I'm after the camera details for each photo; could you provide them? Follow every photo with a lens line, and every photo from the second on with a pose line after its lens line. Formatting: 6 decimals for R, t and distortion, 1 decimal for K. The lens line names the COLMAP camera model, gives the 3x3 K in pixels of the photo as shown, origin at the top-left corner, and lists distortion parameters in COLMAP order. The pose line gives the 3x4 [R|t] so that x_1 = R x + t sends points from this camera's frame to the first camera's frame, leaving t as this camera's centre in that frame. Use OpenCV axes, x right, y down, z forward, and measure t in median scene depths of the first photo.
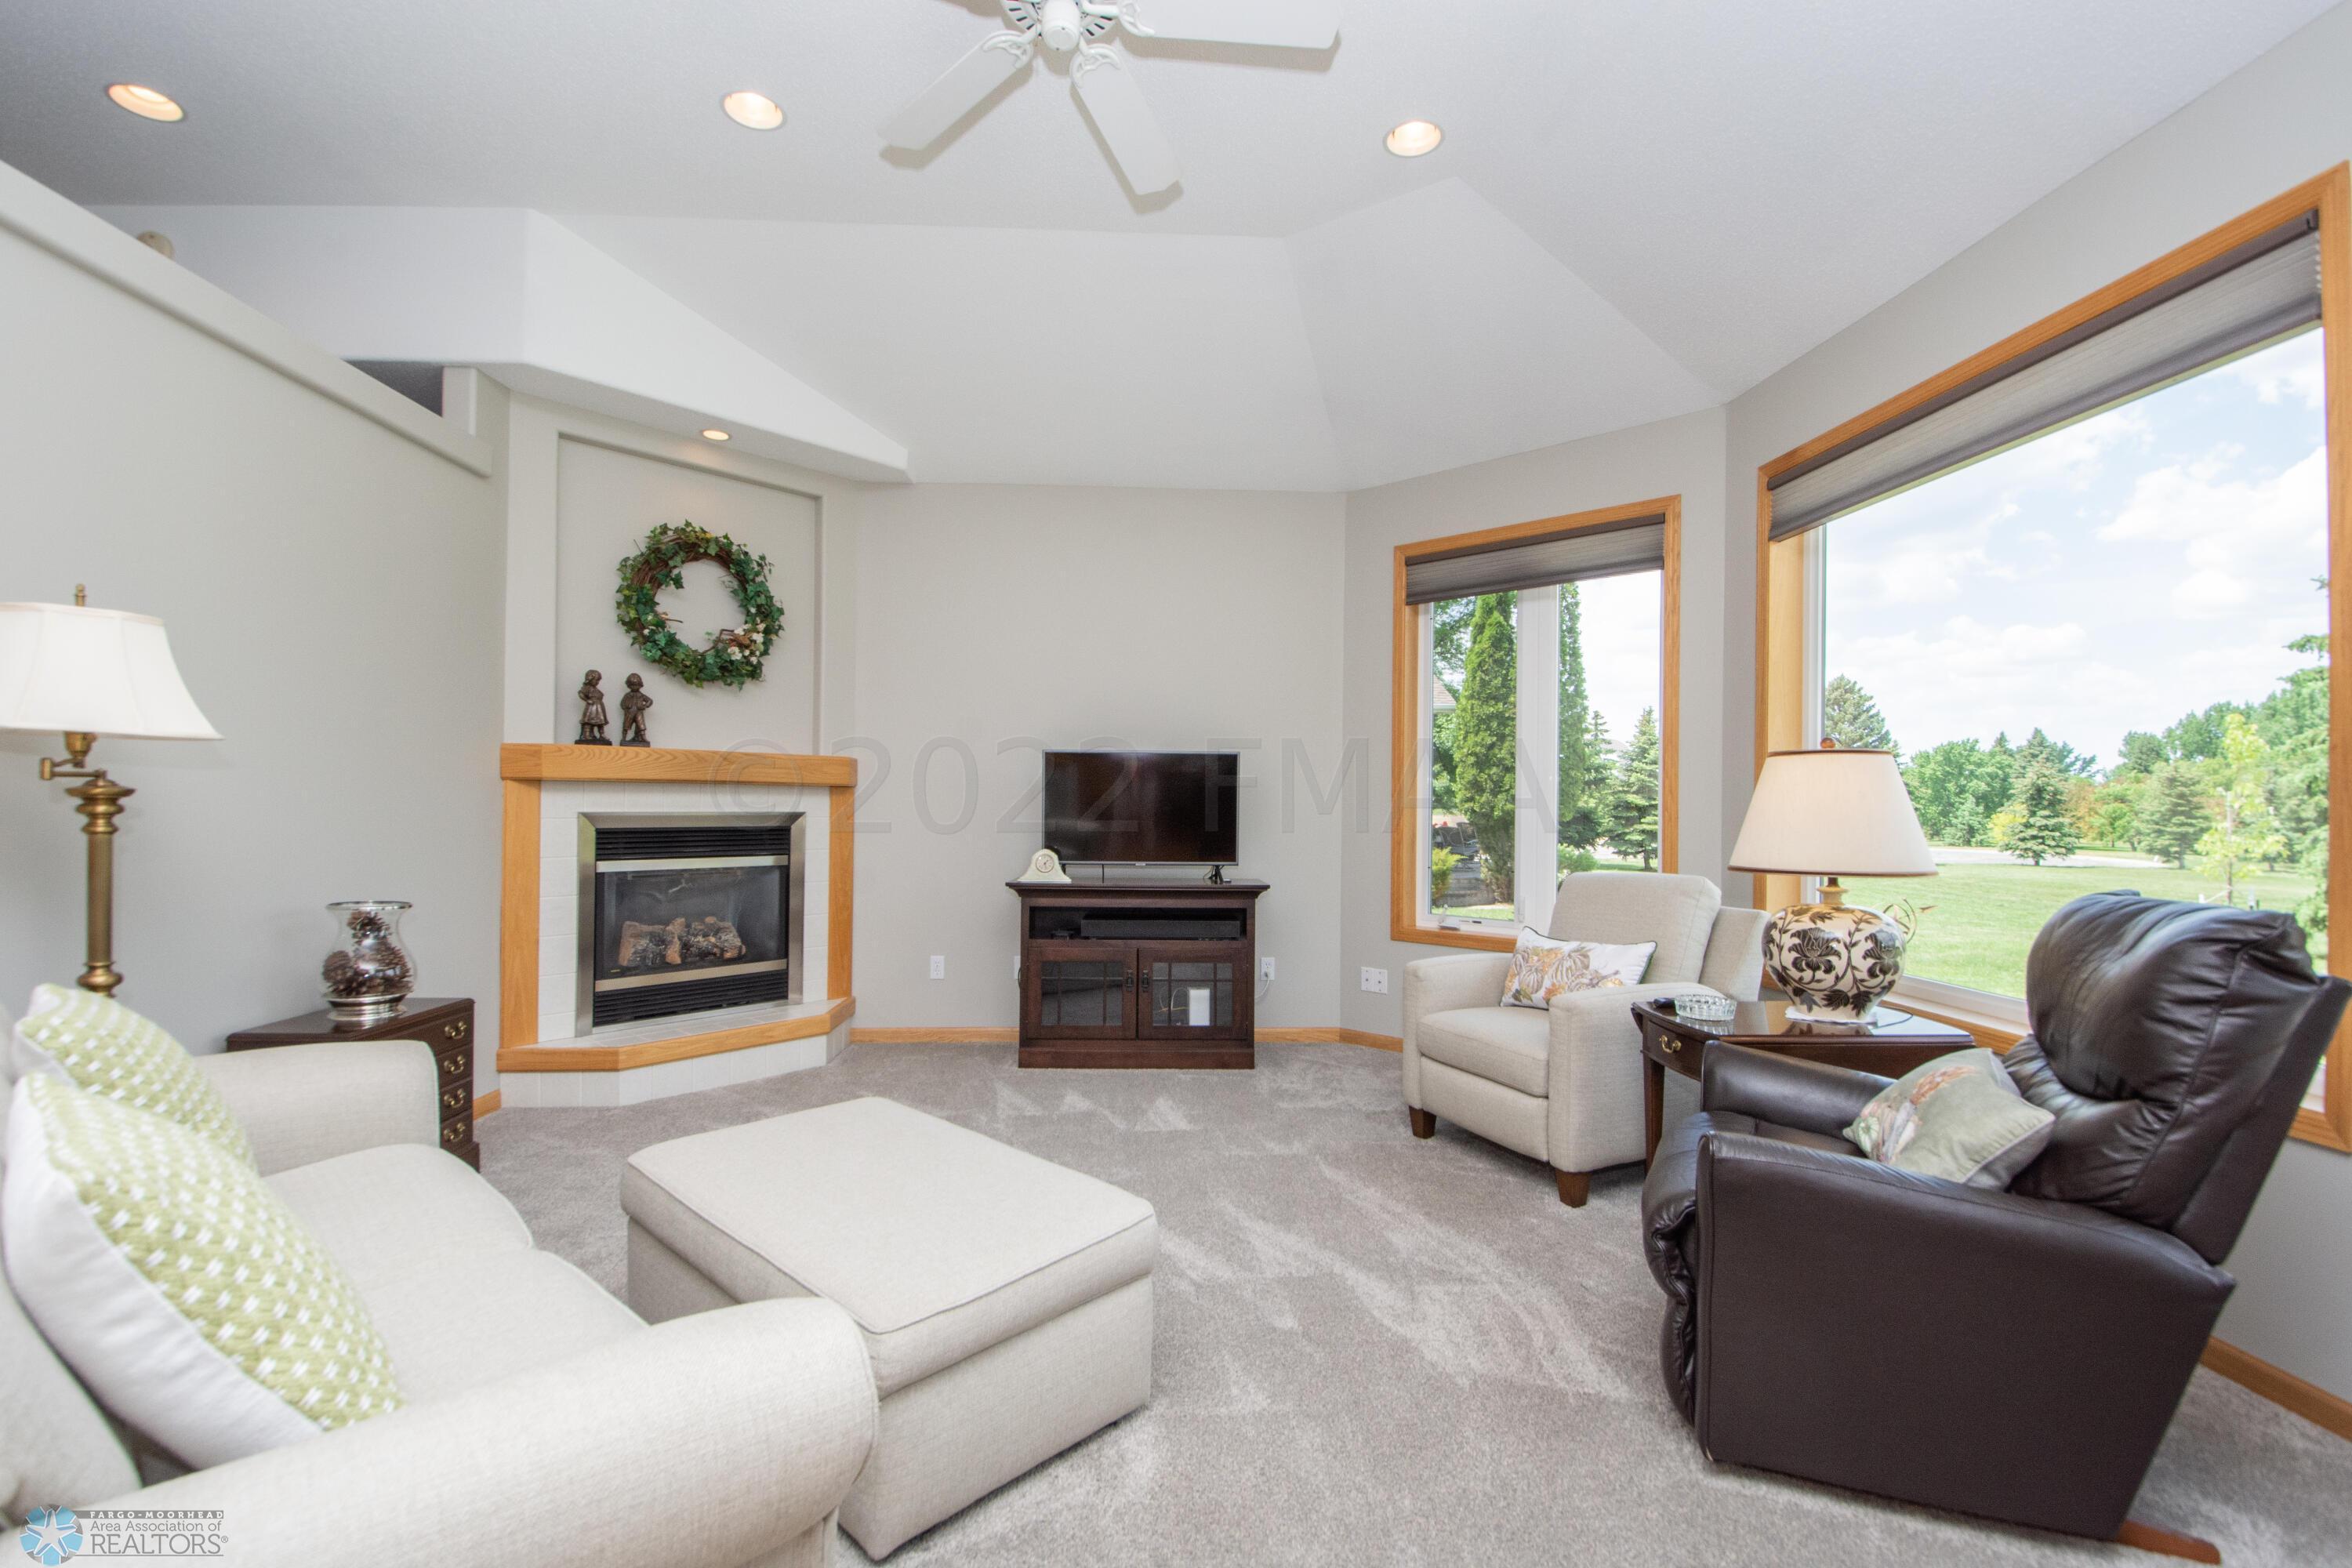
lens RADIAL K [[1031.4, 0, 1168.2], [0, 1031.4, 798.2], [0, 0, 1]] dist [0.018764, -0.025495]
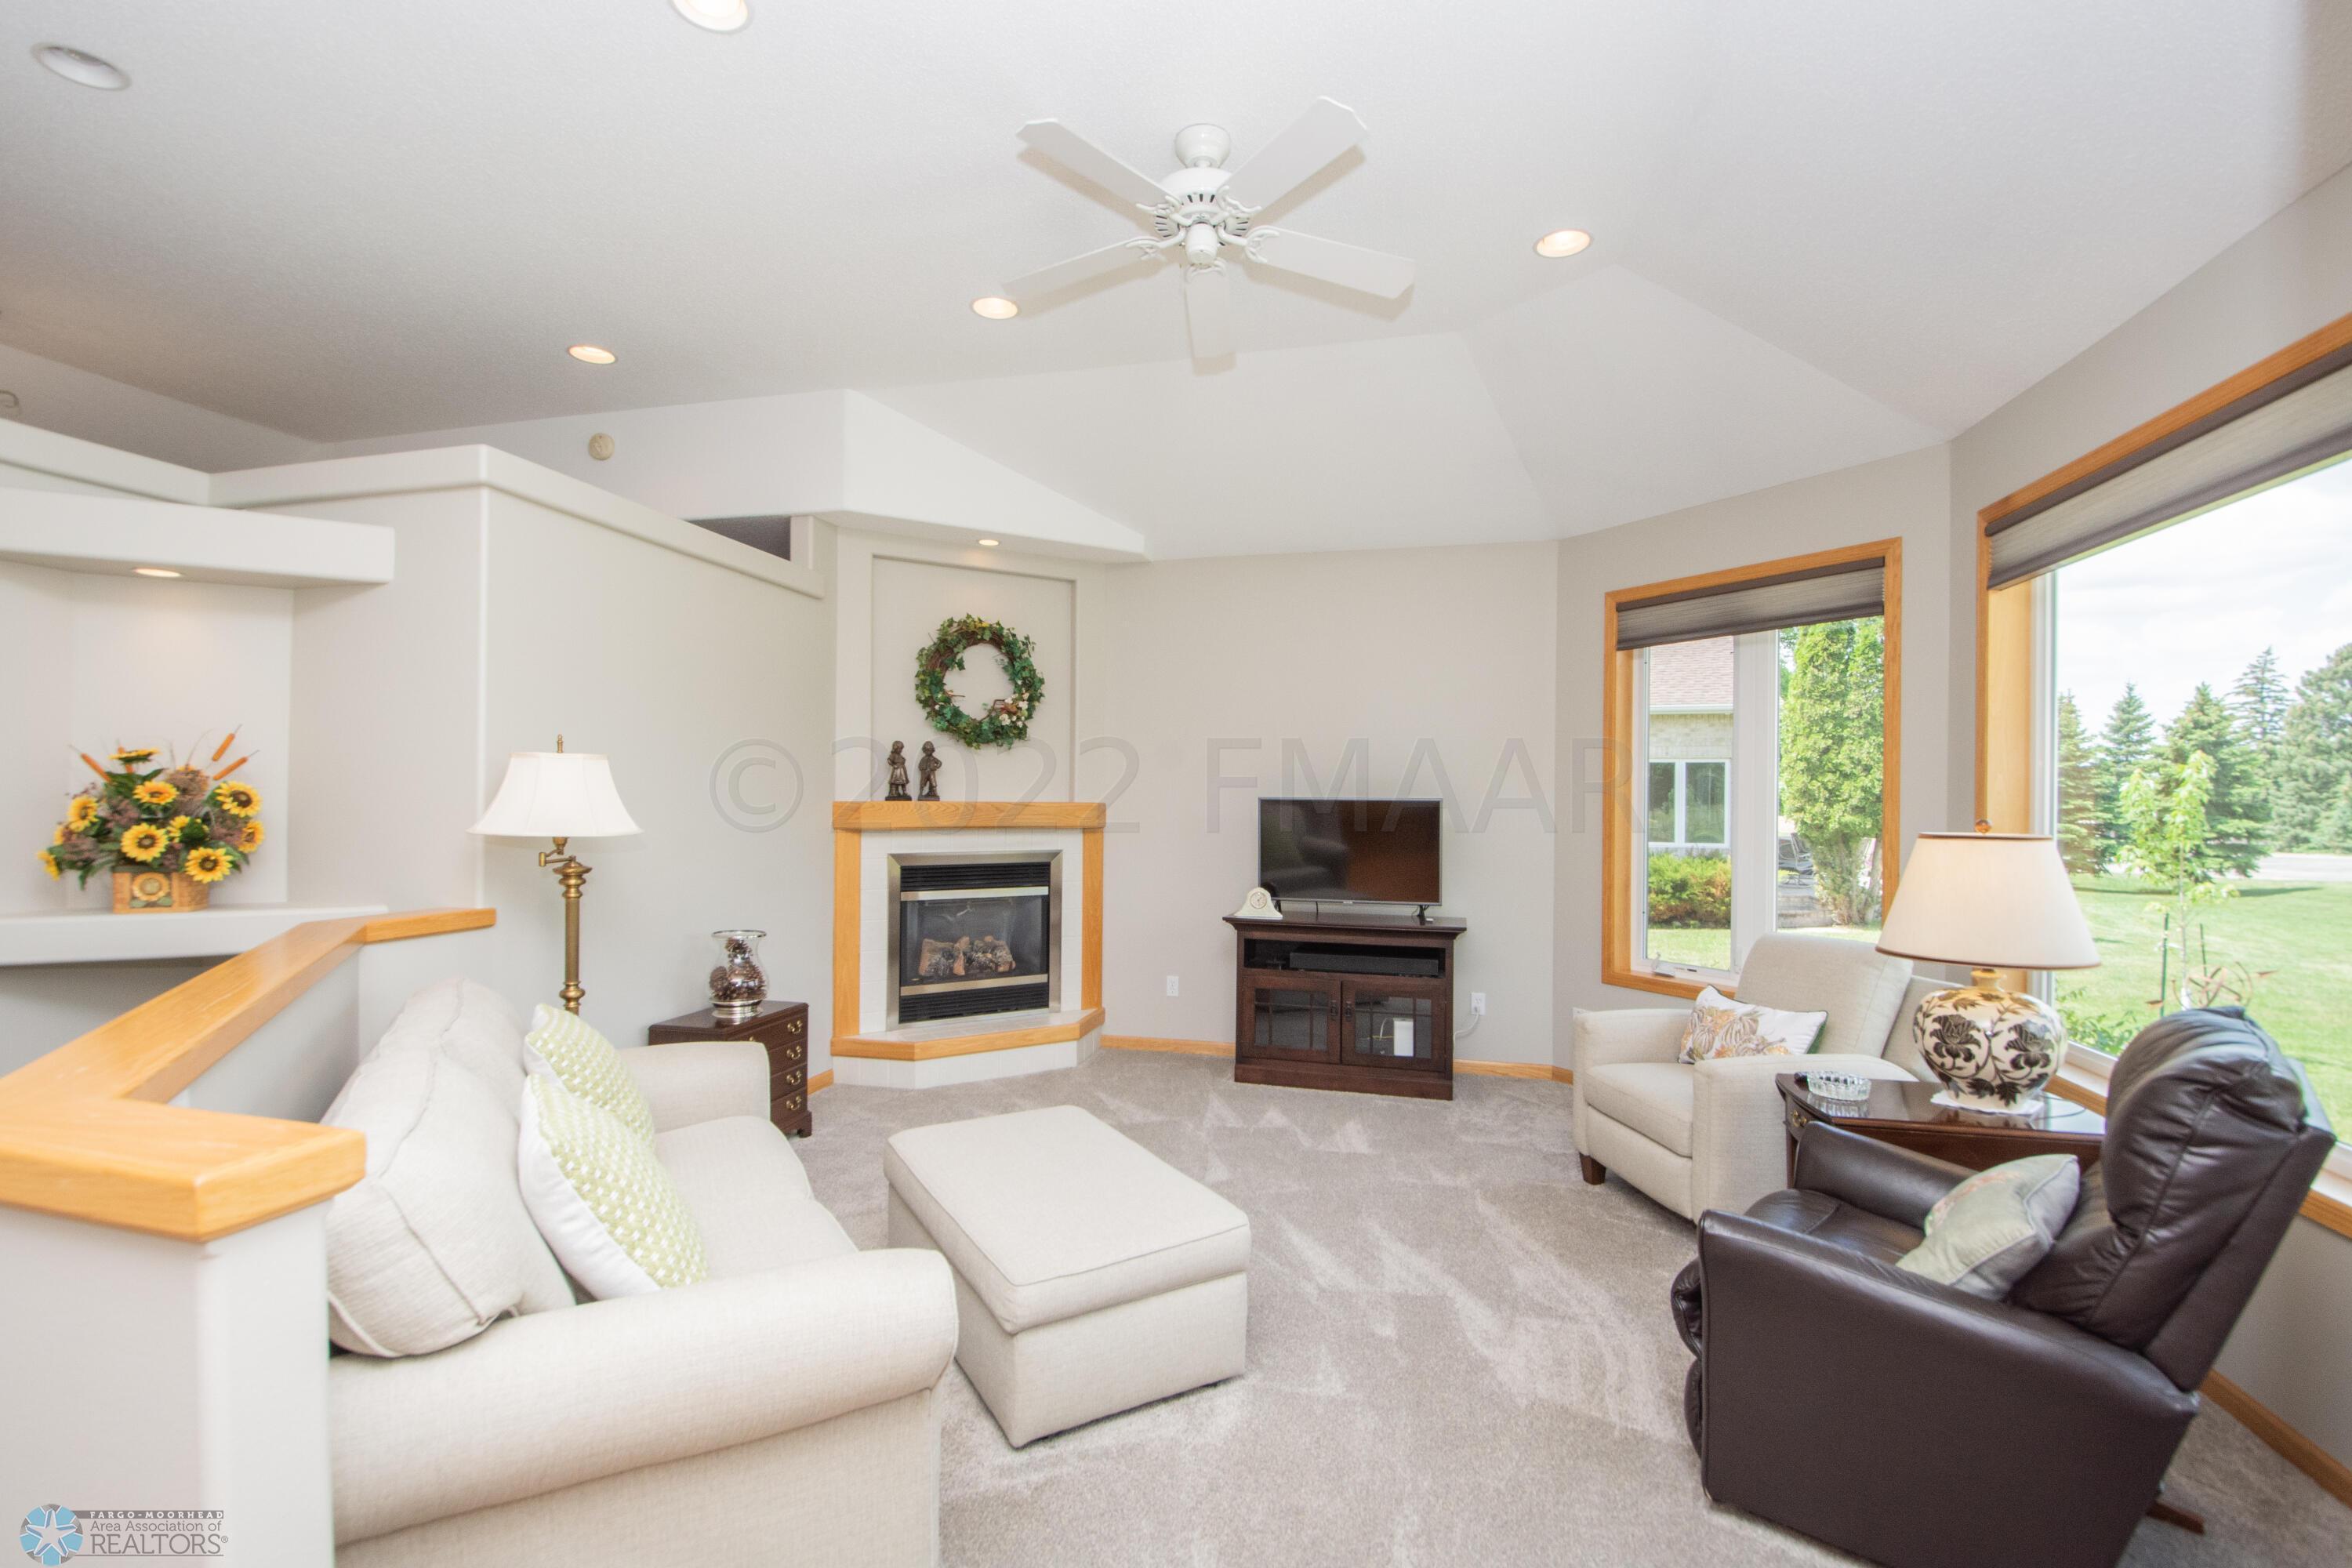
lens RADIAL K [[1031.4, 0, 1168.2], [0, 1031.4, 798.2], [0, 0, 1]] dist [0.018764, -0.025495]
pose [[0.957227, -0.001687, -0.289332, 0.142434], [0.002508, 0.999994, 0.002469, -0.065229], [0.289326, -0.003090, 0.957226, -0.124988]]
